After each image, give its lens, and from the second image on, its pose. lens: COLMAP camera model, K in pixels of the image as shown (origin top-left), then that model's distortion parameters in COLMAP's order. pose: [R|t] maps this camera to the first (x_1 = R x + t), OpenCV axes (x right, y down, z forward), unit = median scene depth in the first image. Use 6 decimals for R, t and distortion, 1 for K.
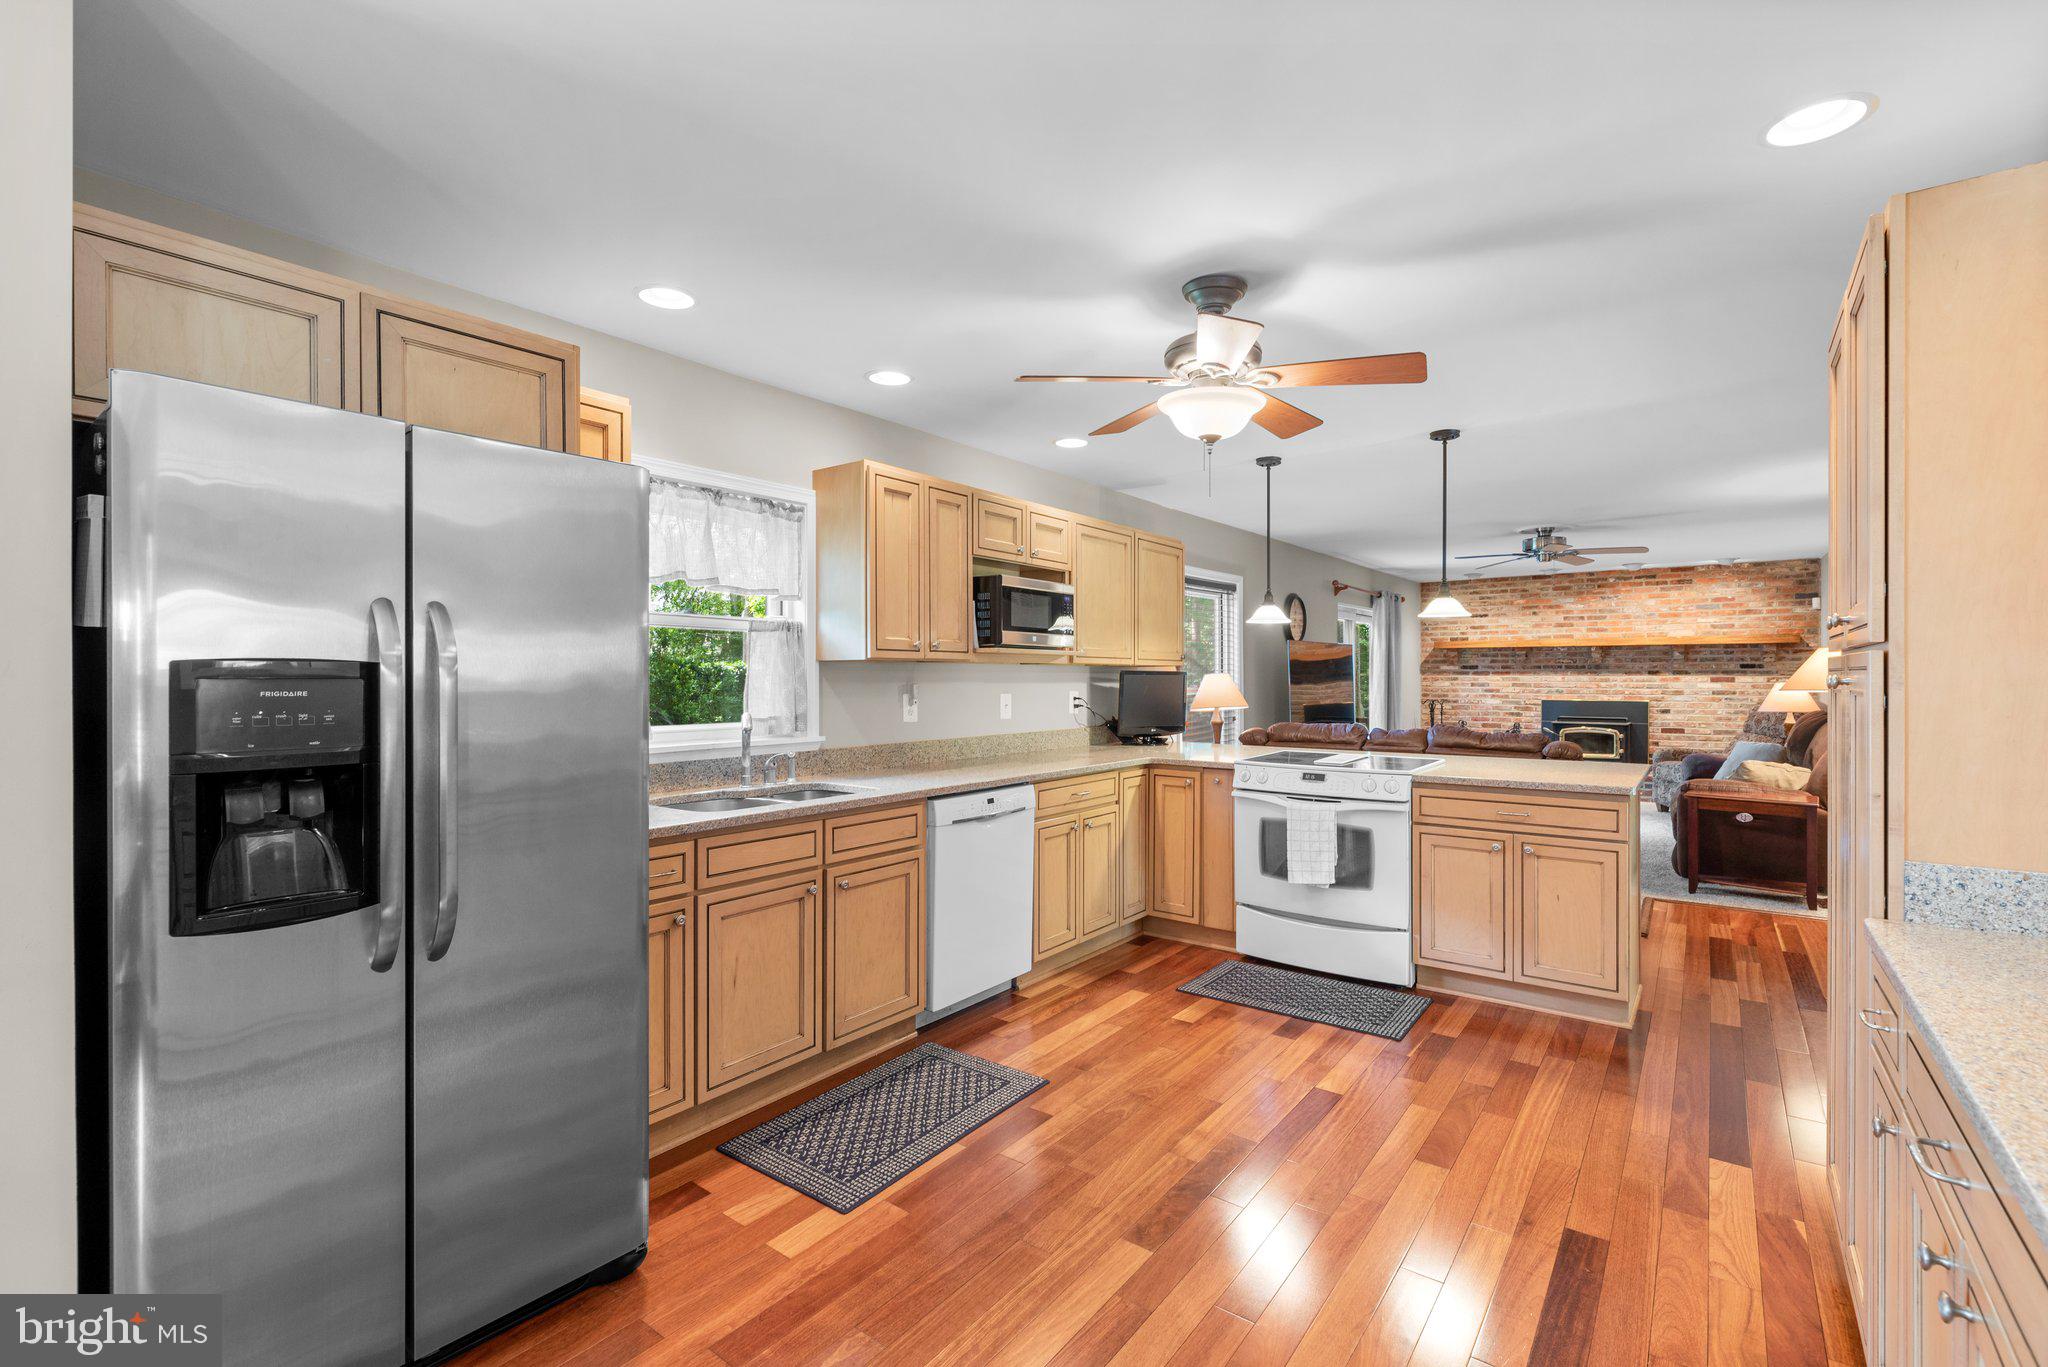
lens RADIAL K [[918.5, 0, 1027.5], [0, 918.5, 678.8], [0, 0, 1]] dist [0.001392, 0.000025]
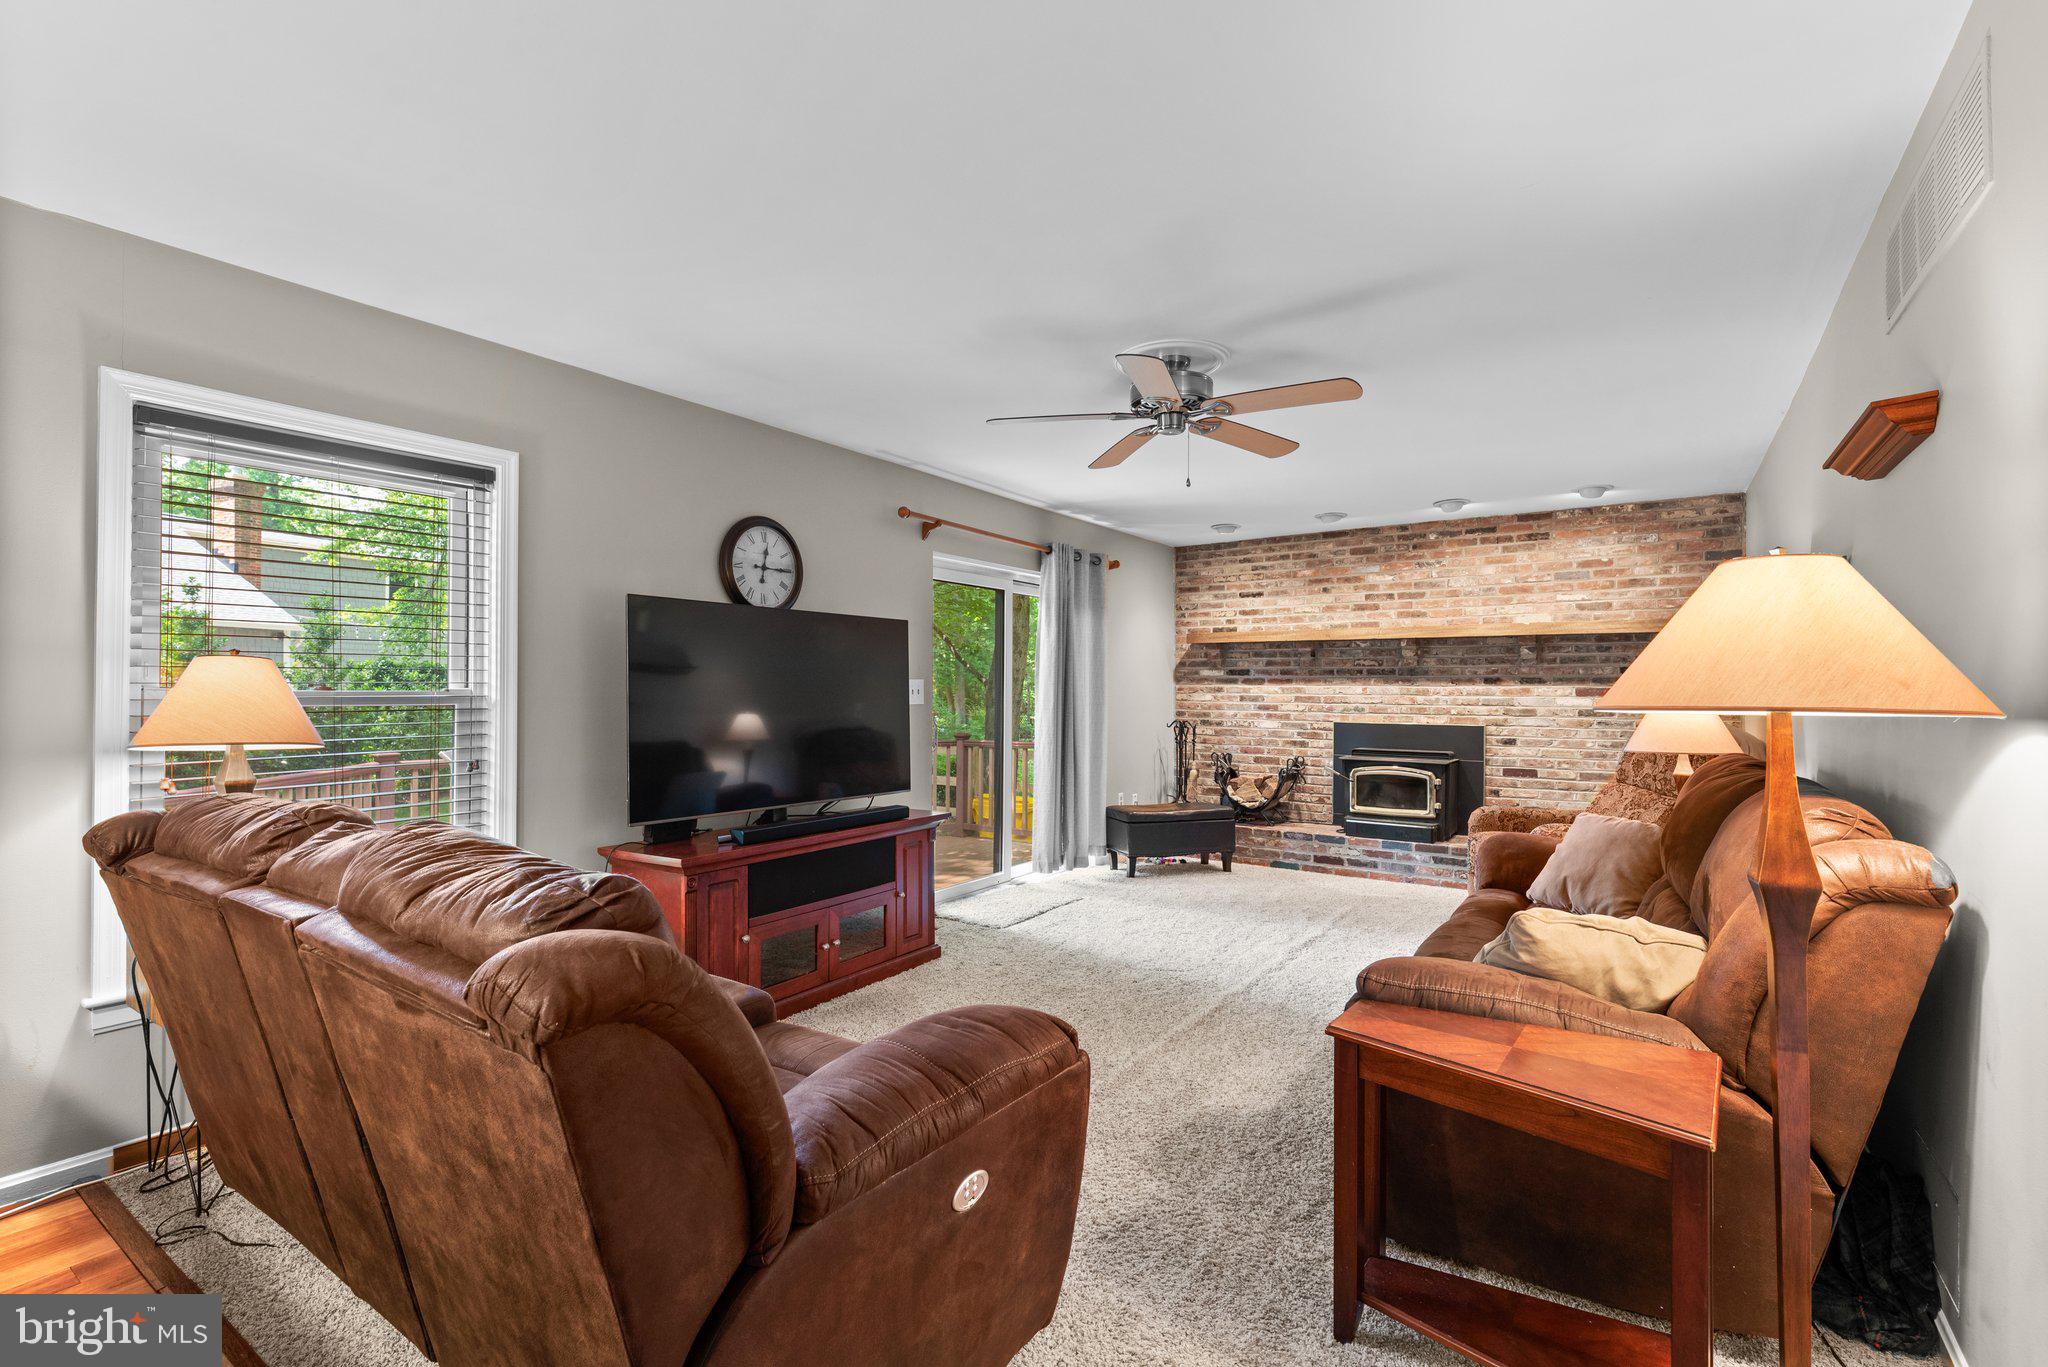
lens RADIAL K [[916.7, 0, 1027.7], [0, 916.7, 685.6], [0, 0, 1]] dist [0.003099, 0.000181]
pose [[0.999049, 0.007222, 0.042993, 0.810550], [-0.006846, 0.999937, -0.008897, 0.010935], [-0.043054, 0.008594, 0.999036, 0.925854]]
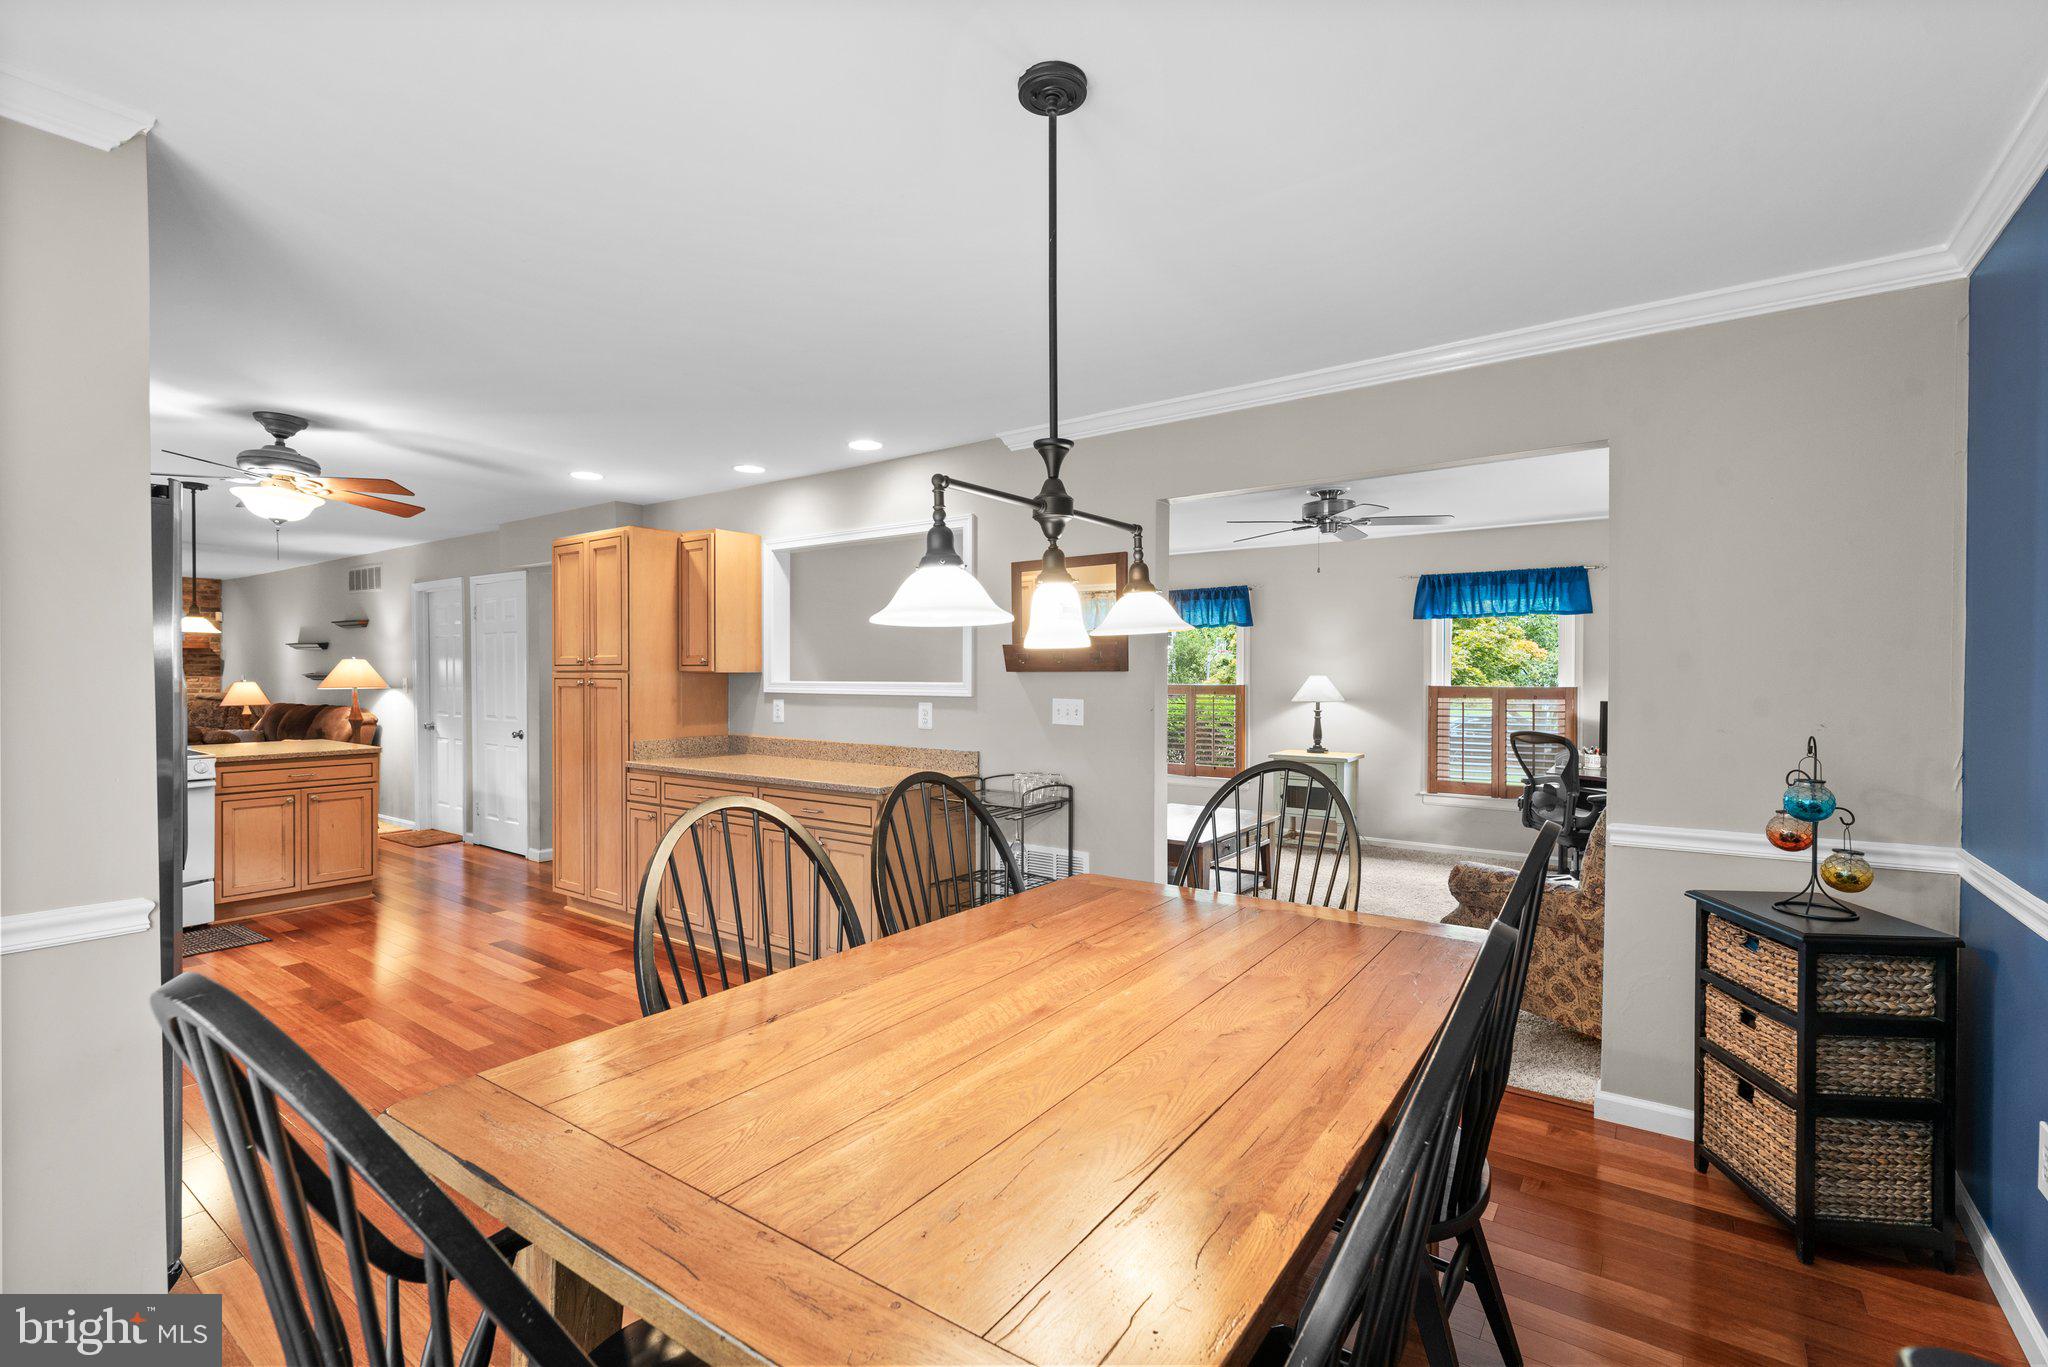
lens RADIAL K [[916.7, 0, 1027.7], [0, 916.7, 685.6], [0, 0, 1]] dist [0.003099, 0.000181]
pose [[-0.016965, -0.011804, 0.999786, -0.839428], [0.000563, 0.999930, 0.011815, -0.009883], [-0.999856, 0.000763, -0.016958, -0.109601]]
